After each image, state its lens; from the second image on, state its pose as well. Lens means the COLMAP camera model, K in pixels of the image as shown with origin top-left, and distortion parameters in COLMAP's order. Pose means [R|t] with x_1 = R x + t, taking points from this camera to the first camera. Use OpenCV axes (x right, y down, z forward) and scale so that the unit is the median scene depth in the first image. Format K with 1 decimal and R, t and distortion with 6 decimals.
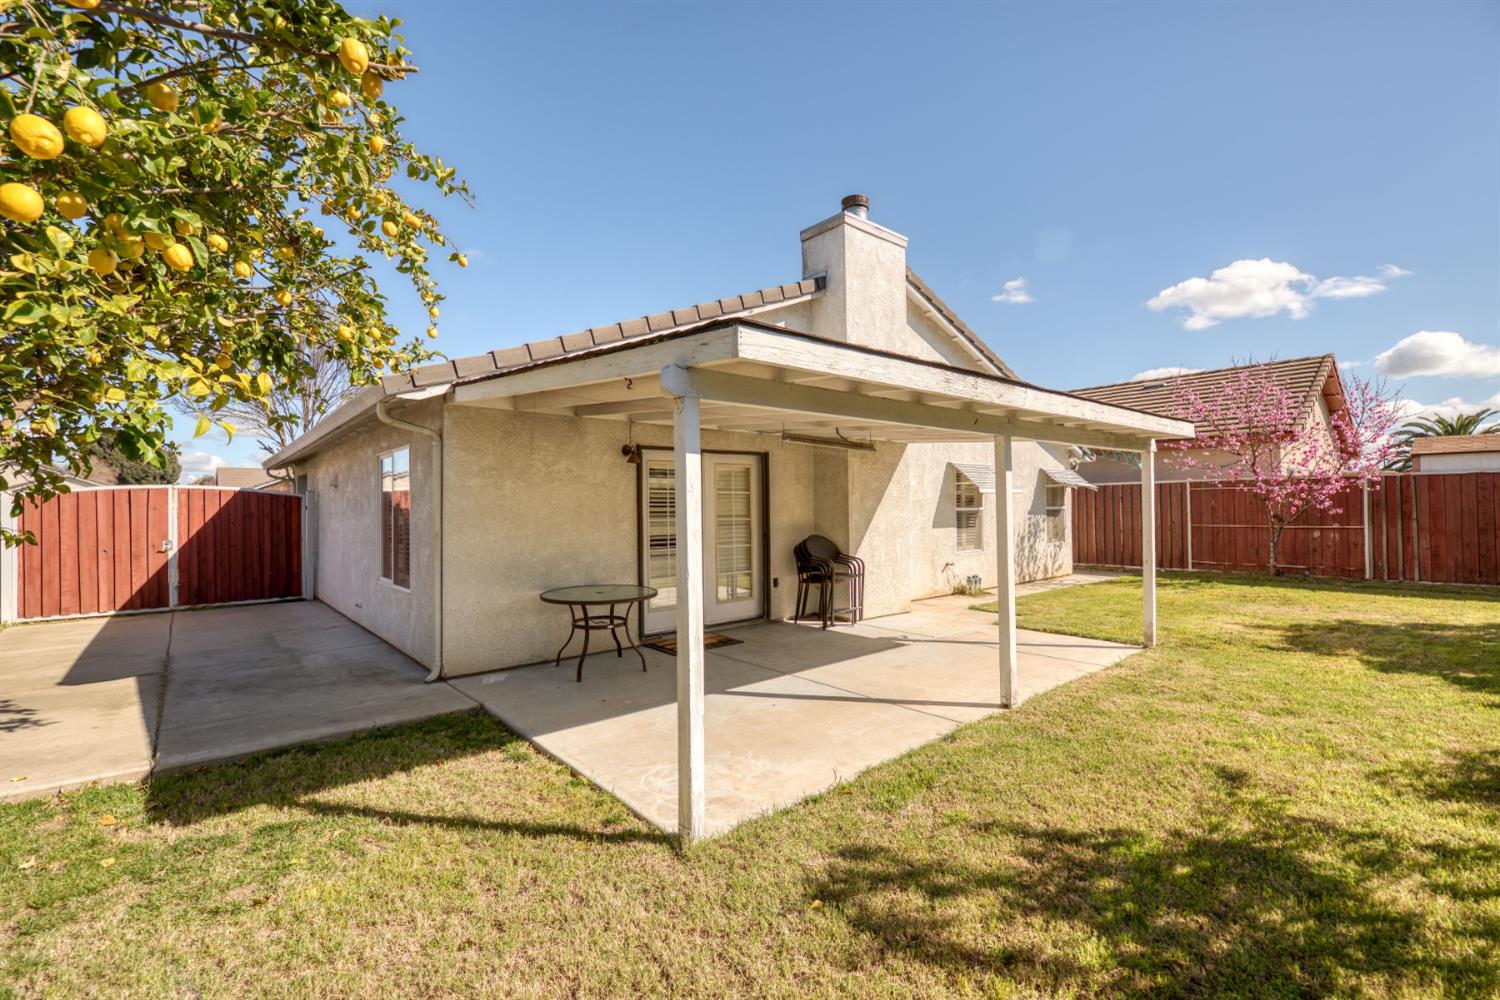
lens RADIAL K [[653.6, 0, 750.0], [0, 653.6, 500.0], [0, 0, 1]] dist [-0.001800, -0.007493]
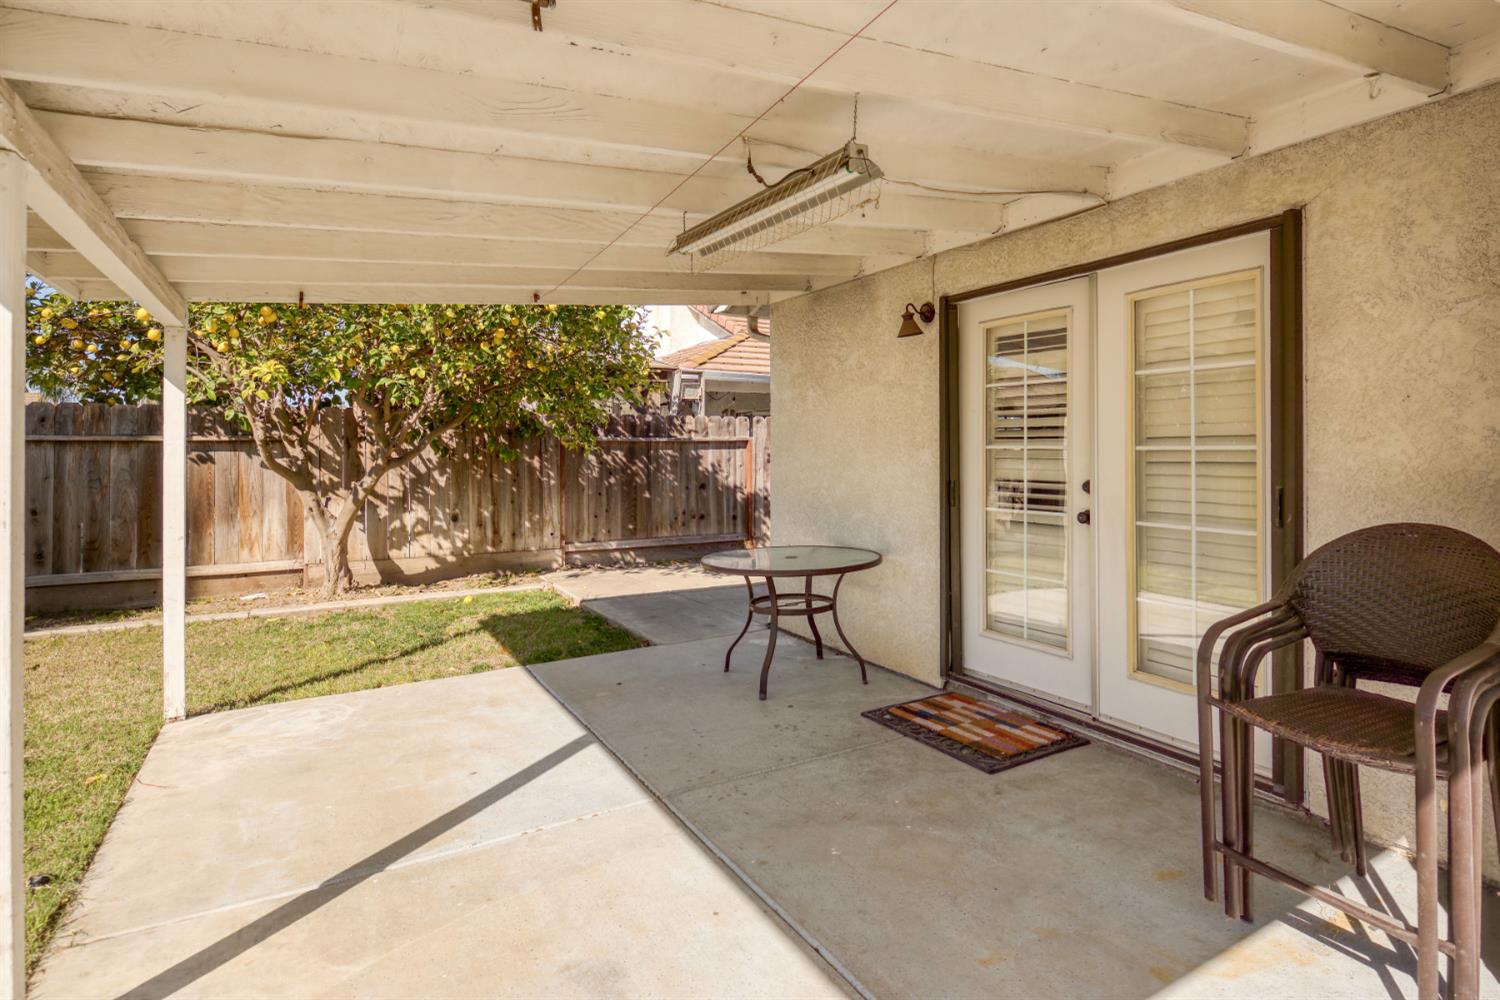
lens RADIAL K [[806.9, 0, 749.0], [0, 806.9, 448.2], [0, 0, 1]] dist [-0.002453, -0.000735]
pose [[-0.182279, -0.004123, -0.983238, 0.538394], [0.006309, 0.999966, -0.005362, 0.040643], [0.983227, -0.007180, -0.182247, 1.111319]]
